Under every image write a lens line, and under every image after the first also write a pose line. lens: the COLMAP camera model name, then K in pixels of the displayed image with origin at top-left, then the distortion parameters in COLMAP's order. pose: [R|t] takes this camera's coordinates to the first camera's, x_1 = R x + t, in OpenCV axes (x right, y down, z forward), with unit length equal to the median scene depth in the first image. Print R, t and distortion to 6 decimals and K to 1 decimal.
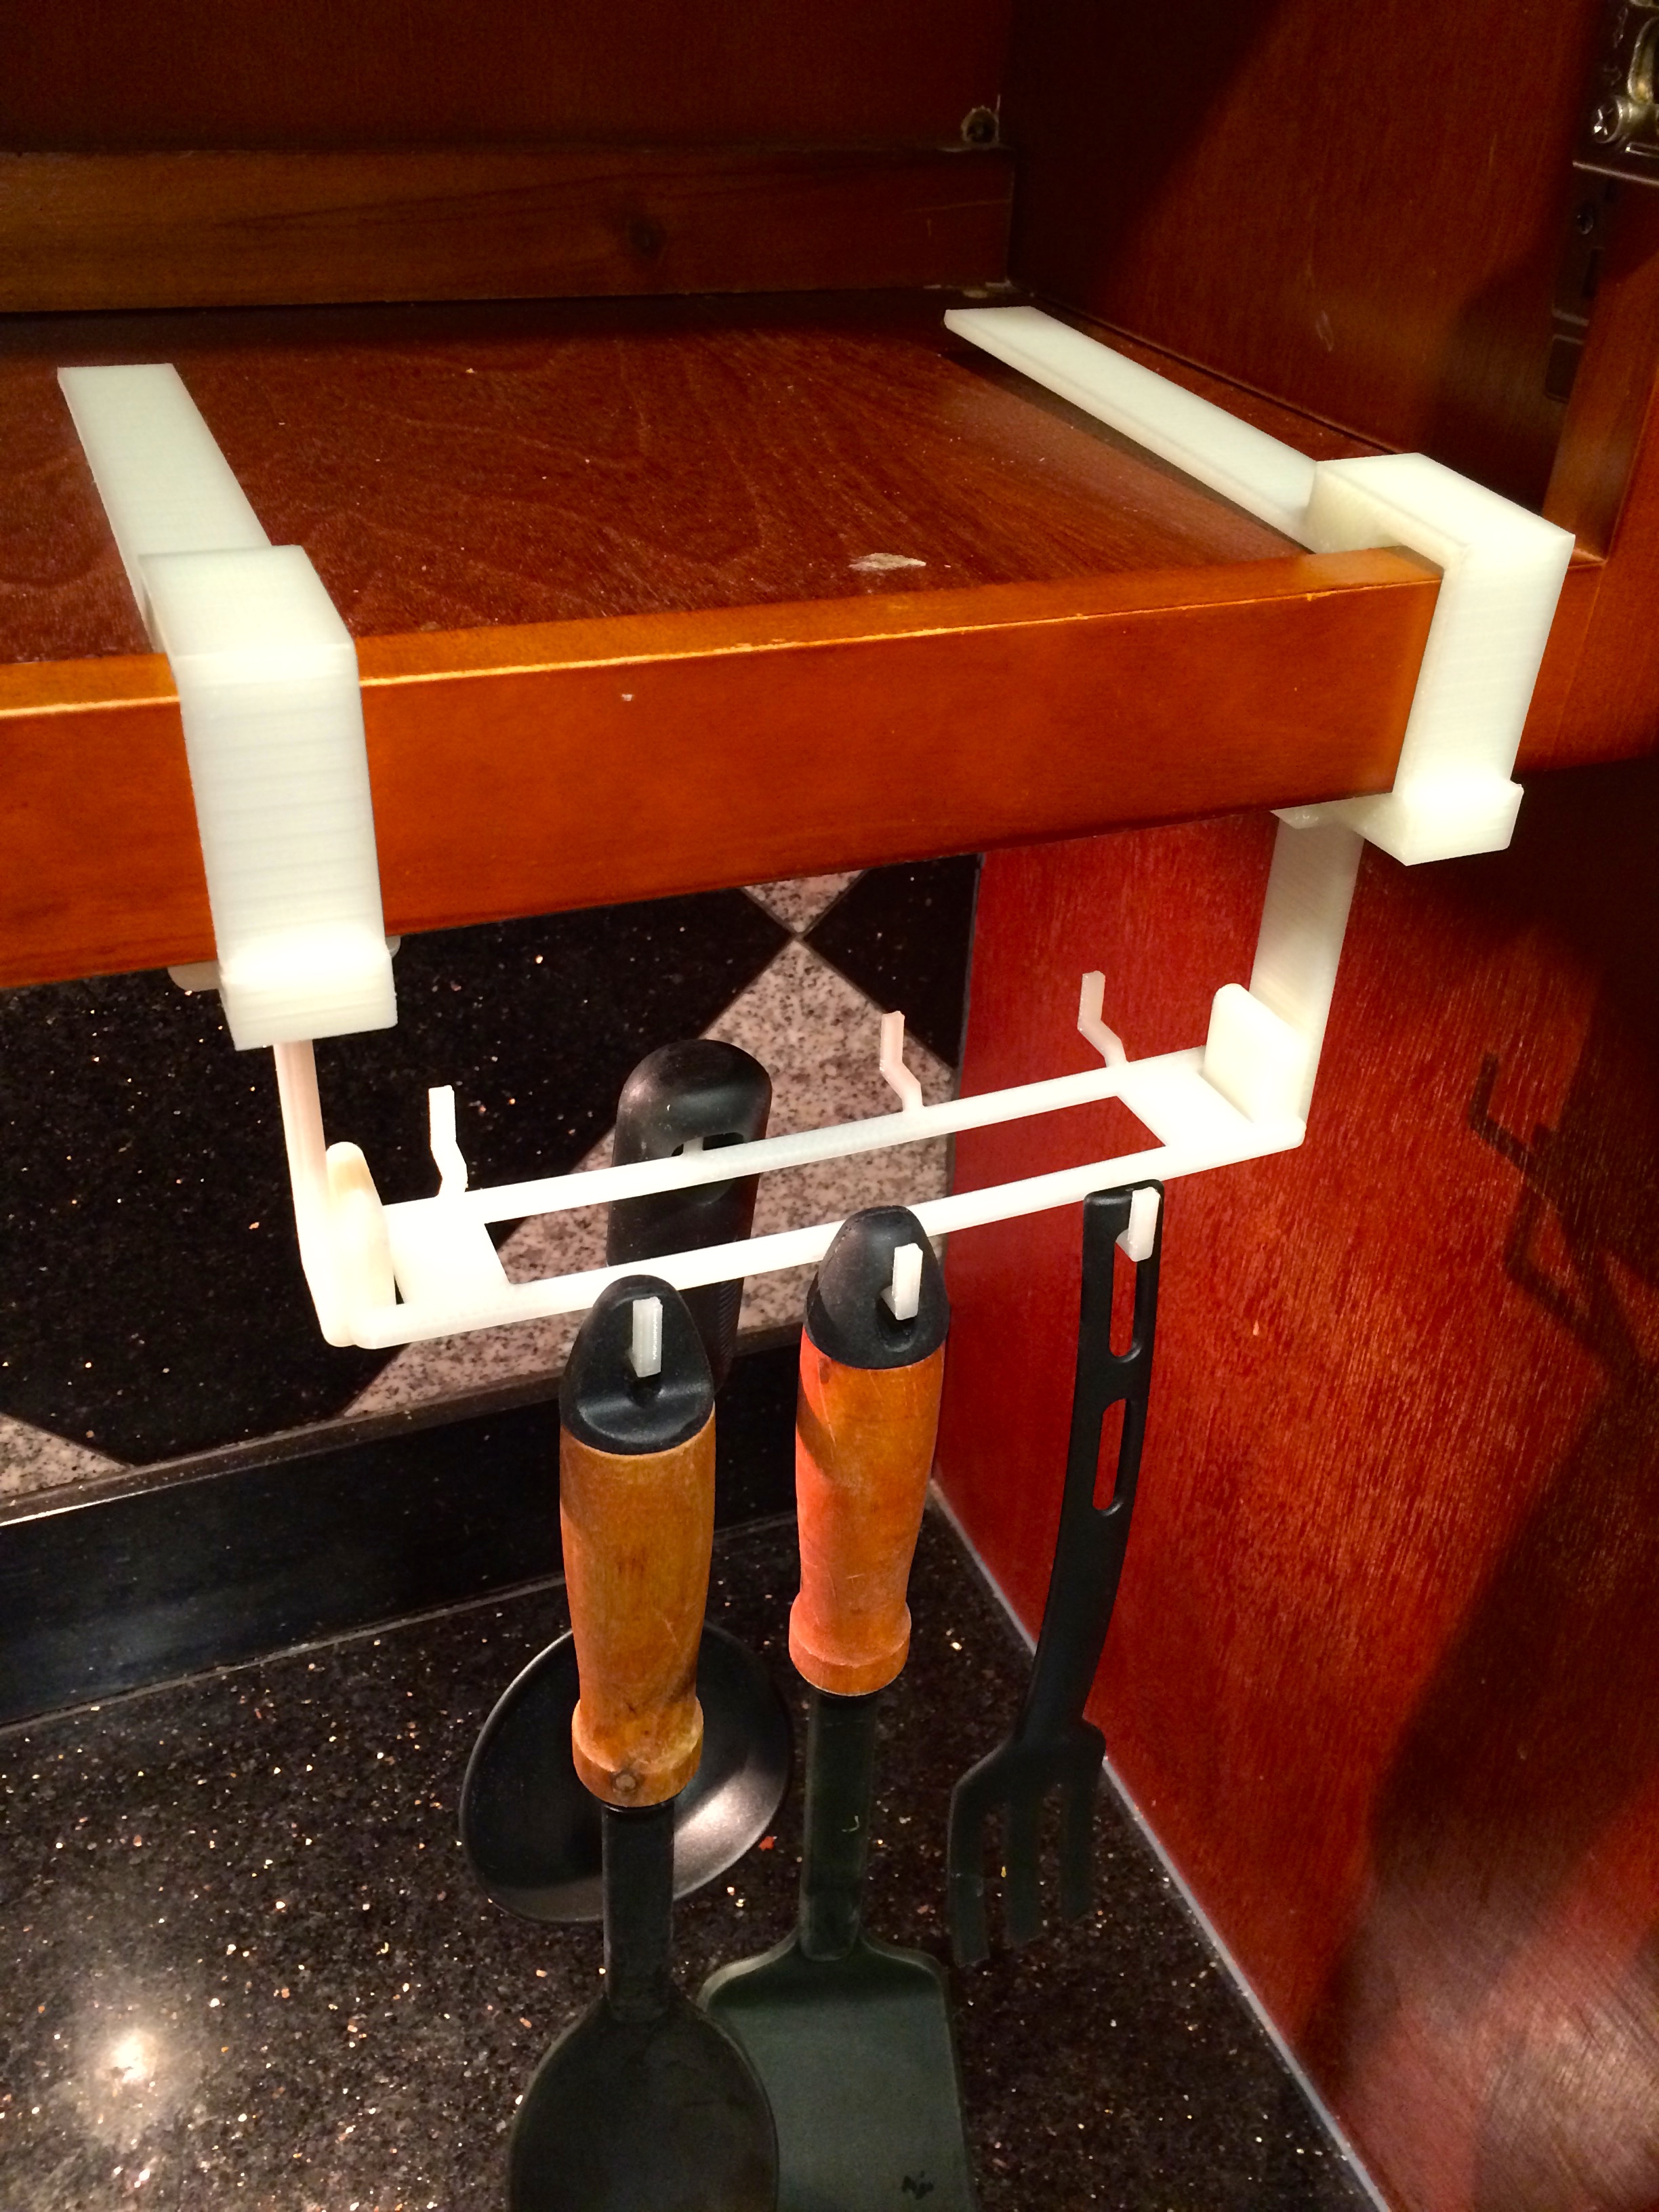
lens RADIAL K [[1891.0, 0, 828.1], [0, 1891.0, 1102.5], [0, 0, 1]] dist [0.078517, -0.116972]
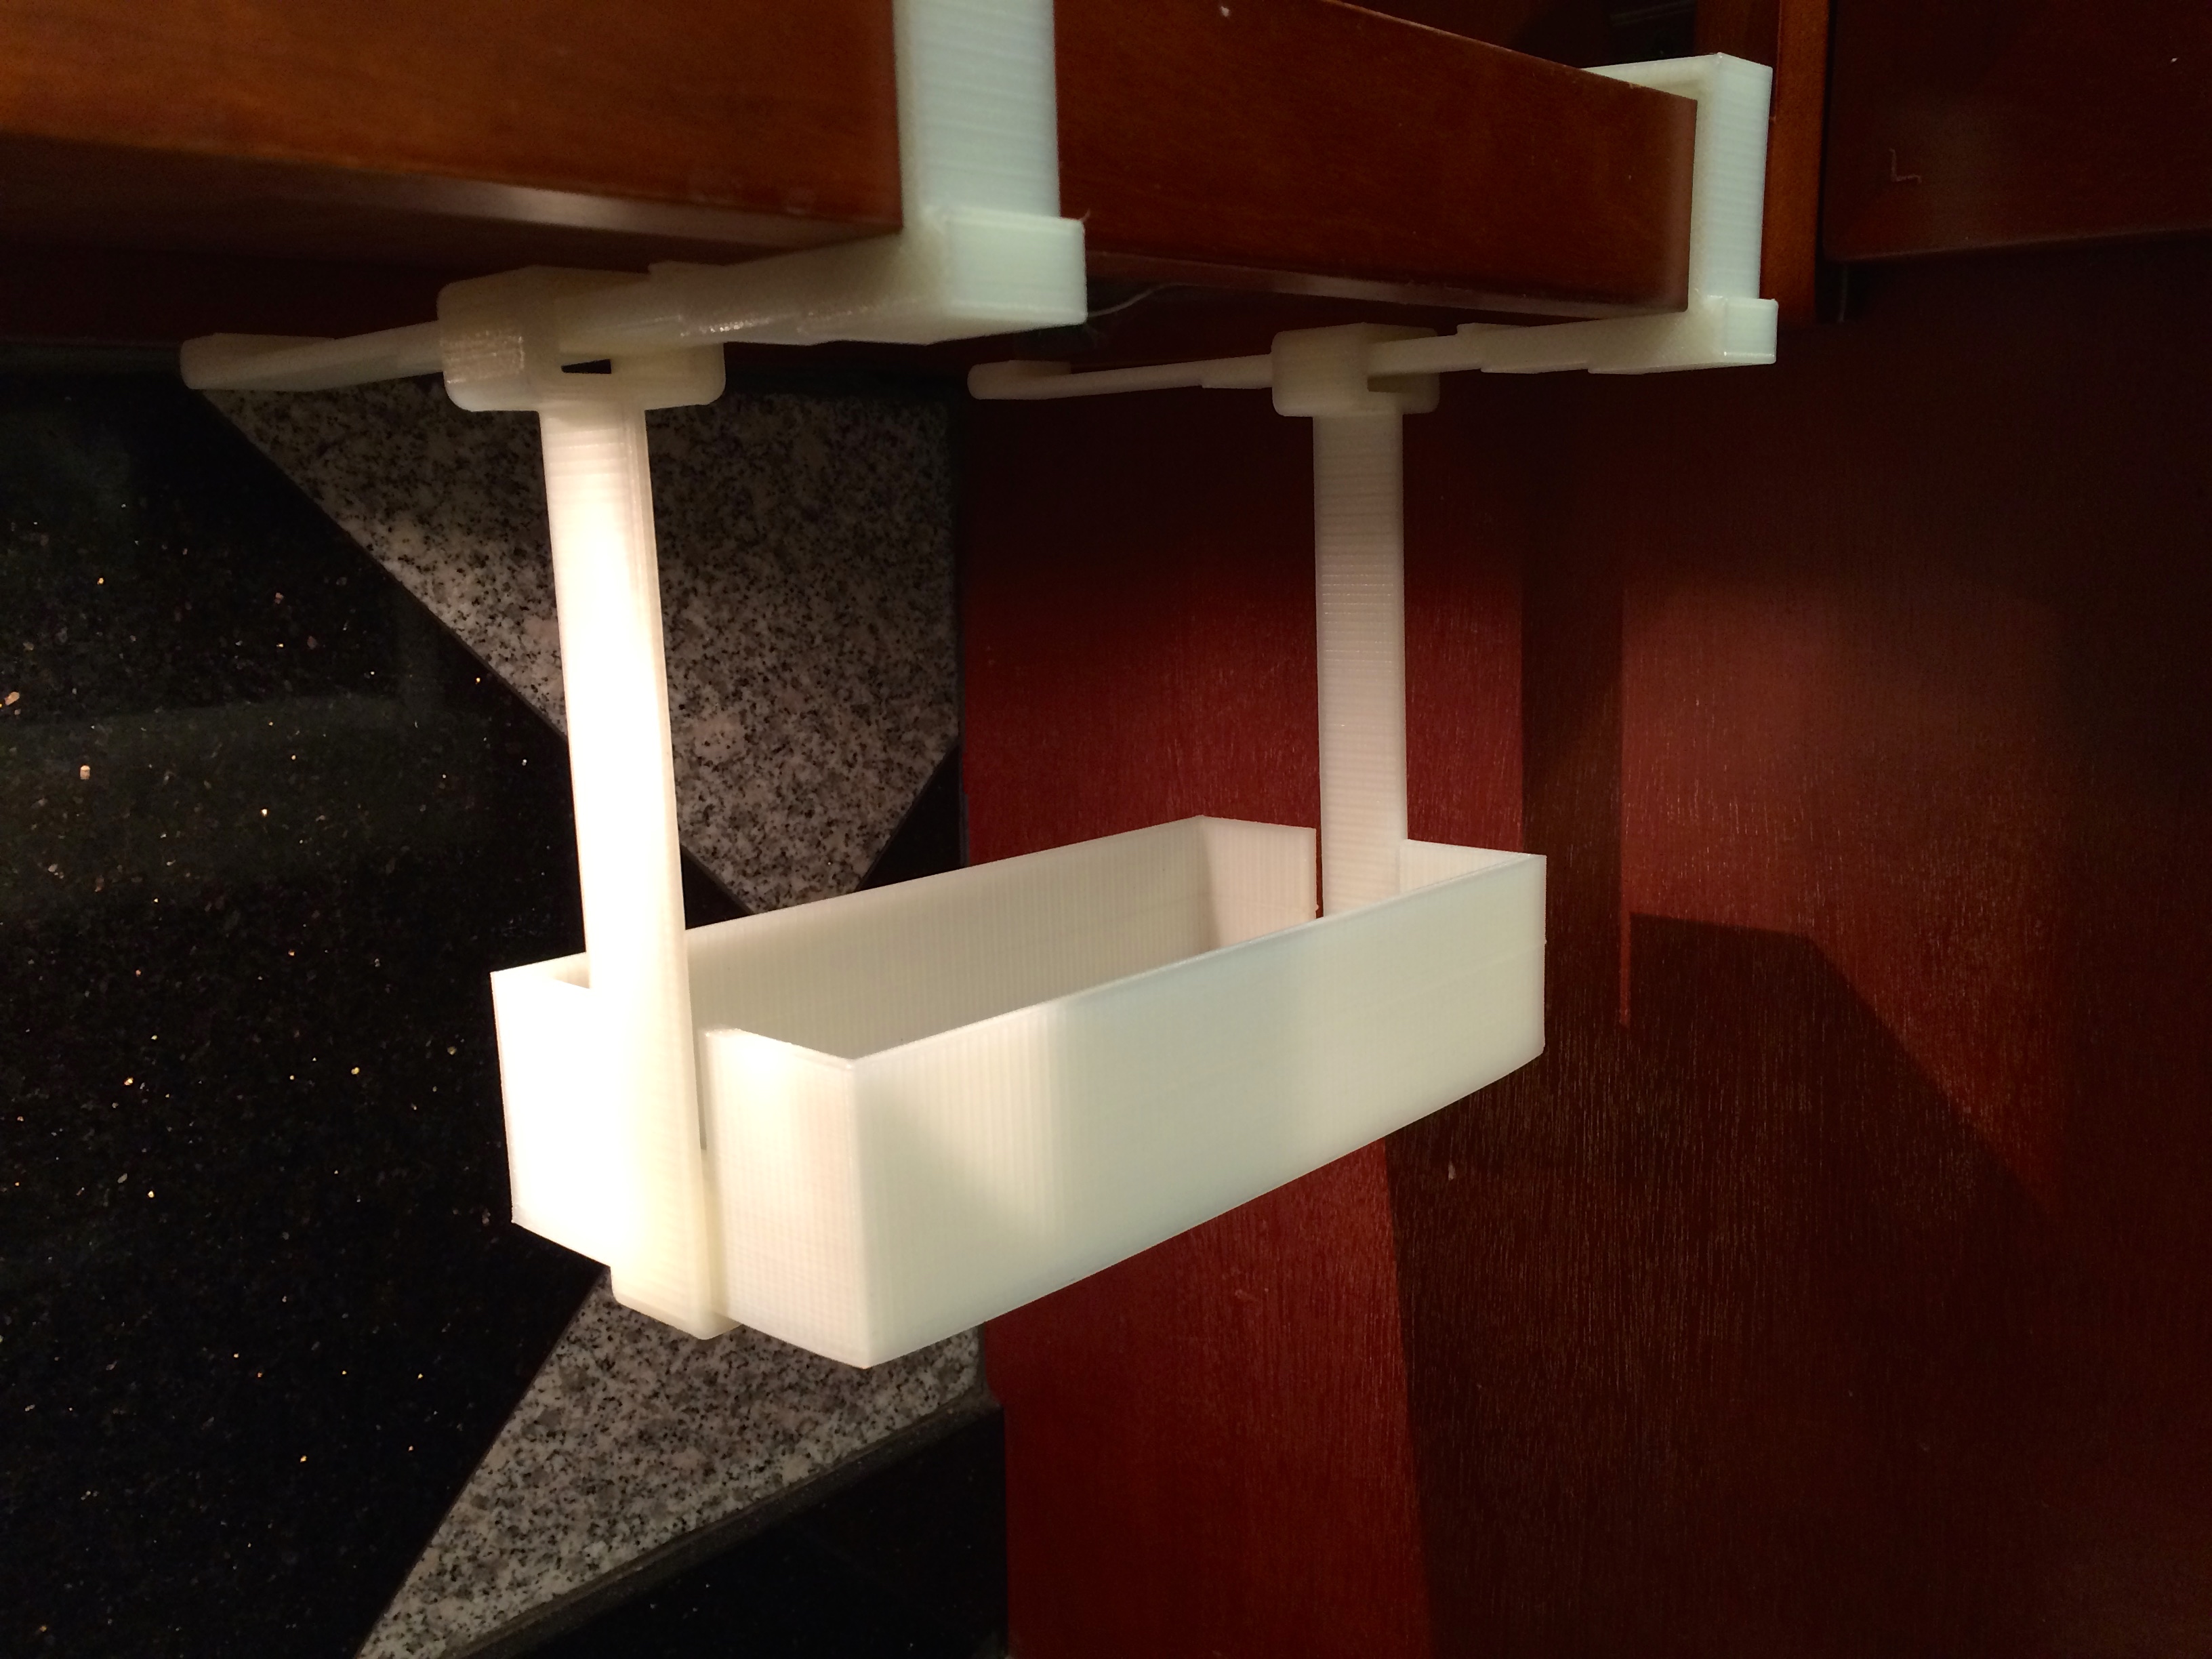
lens RADIAL K [[1891.0, 0, 1101.7], [0, 1891.0, 828.1], [0, 0, 1]] dist [0.078517, -0.116972]
pose [[0.904803, -0.139614, 0.402293, -0.303766], [0.279169, 0.907862, -0.312812, 0.221254], [-0.321553, 0.395341, 0.860412, 0.180793]]
